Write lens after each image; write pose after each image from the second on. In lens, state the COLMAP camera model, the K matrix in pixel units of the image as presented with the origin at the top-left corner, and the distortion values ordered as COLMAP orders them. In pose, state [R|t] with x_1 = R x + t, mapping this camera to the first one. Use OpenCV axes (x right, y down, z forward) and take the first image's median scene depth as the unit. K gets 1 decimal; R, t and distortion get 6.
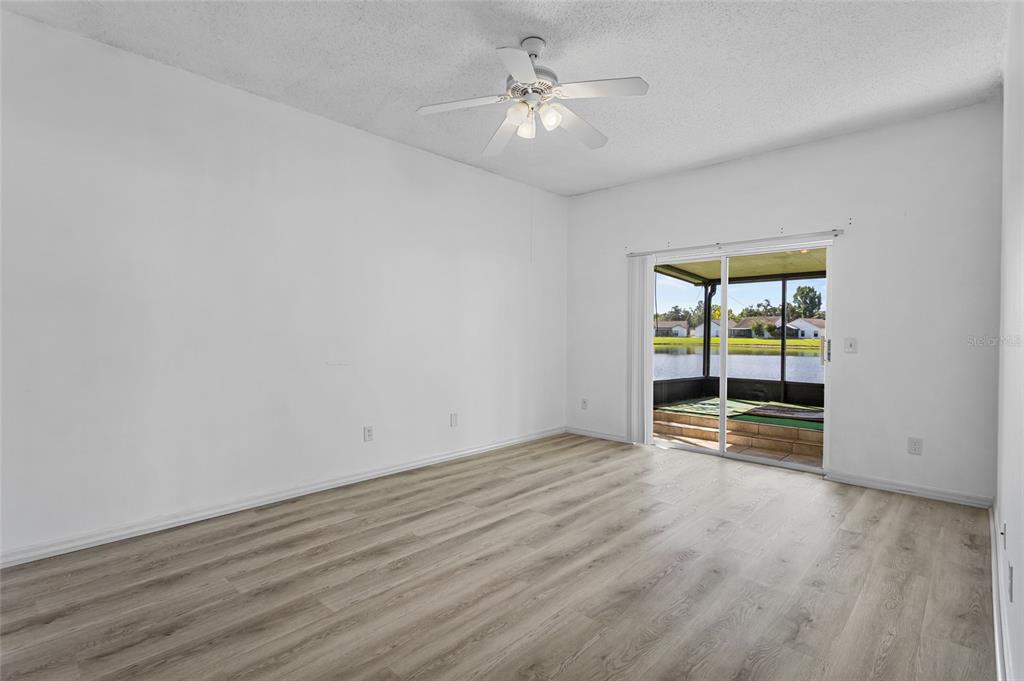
lens RADIAL K [[493.3, 0, 513.0], [0, 493.3, 338.5], [0, 0, 1]] dist [-0.001198, -0.000091]
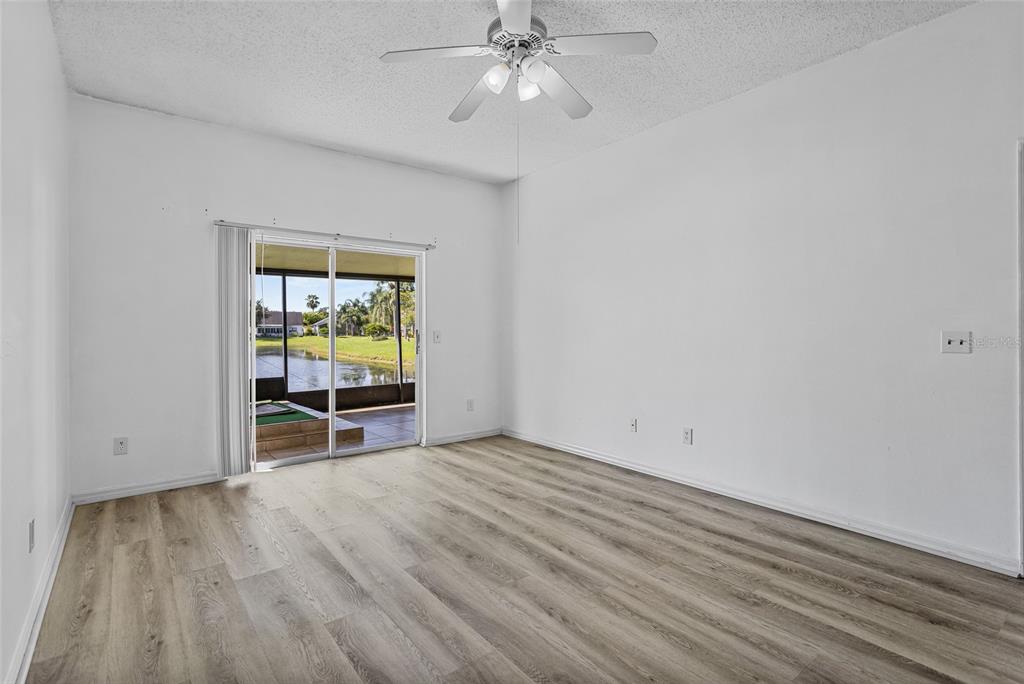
lens RADIAL K [[493.3, 0, 507.6], [0, 493.3, 340.7], [0, 0, 1]] dist [-0.001198, -0.000091]
pose [[0.152213, -0.030162, 0.987887, -0.682417], [0.019117, 0.999437, 0.027569, -0.011299], [-0.988163, 0.014689, 0.152704, 0.756125]]
